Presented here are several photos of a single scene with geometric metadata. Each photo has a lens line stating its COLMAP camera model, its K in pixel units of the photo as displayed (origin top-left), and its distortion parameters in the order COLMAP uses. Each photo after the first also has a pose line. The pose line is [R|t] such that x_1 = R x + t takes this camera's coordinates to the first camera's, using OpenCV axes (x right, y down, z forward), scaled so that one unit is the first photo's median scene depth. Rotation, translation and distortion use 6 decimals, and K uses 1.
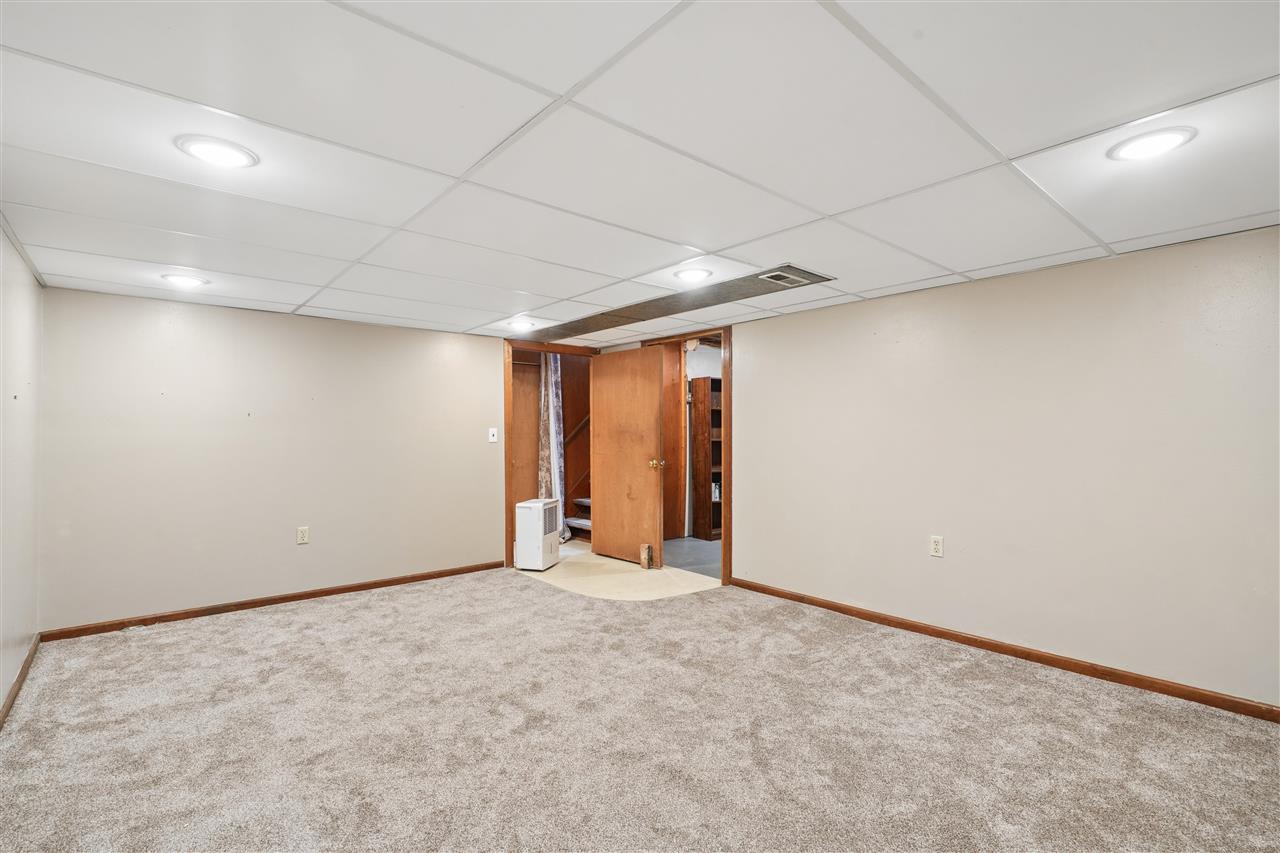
lens RADIAL K [[585.9, 0, 636.5], [0, 585.9, 434.7], [0, 0, 1]] dist [-0.002506, 0.000026]
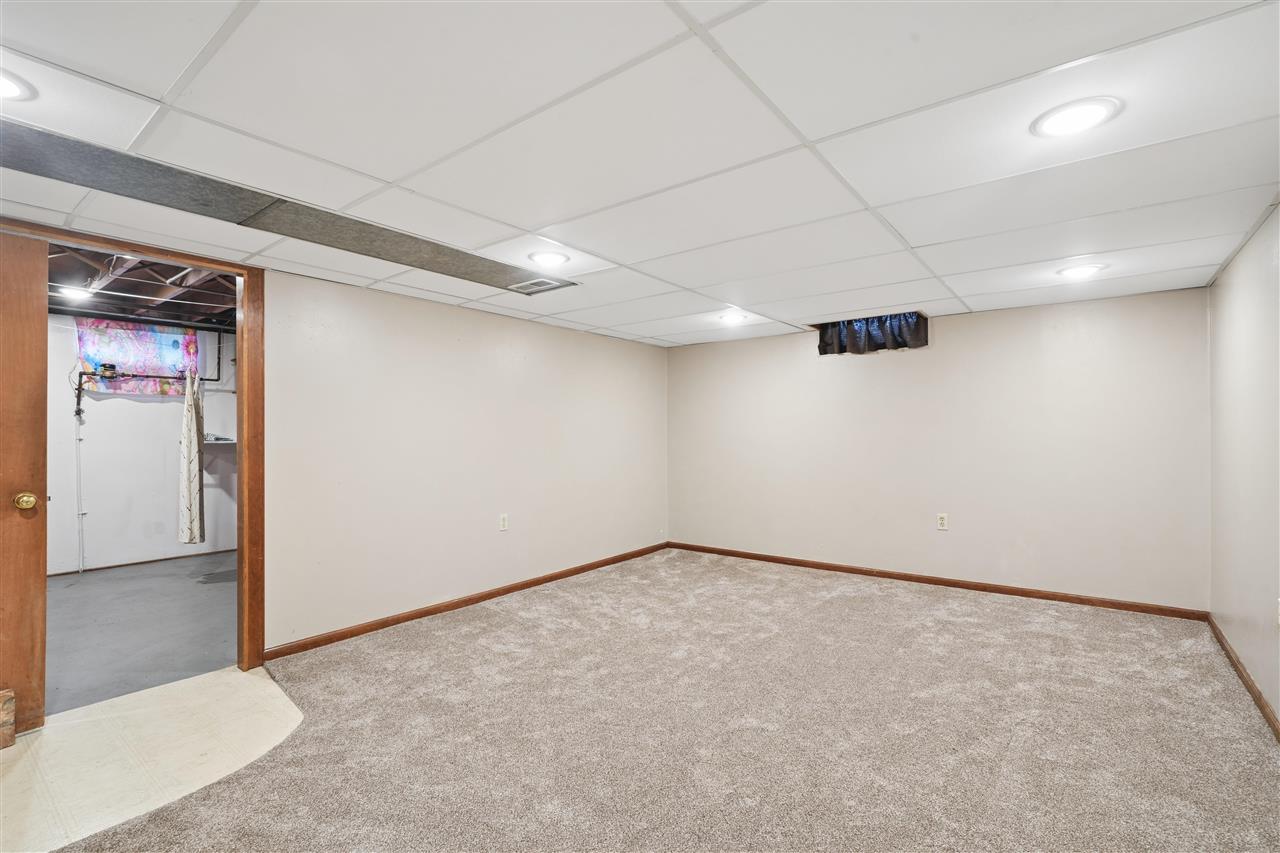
lens RADIAL K [[585.9, 0, 636.5], [0, 585.9, 434.7], [0, 0, 1]] dist [-0.002506, 0.000026]
pose [[-0.199307, 0.001864, 0.979935, -0.745540], [0.010758, 0.999942, 0.000286, 0.005259], [-0.979878, 0.010600, -0.199316, 0.934388]]
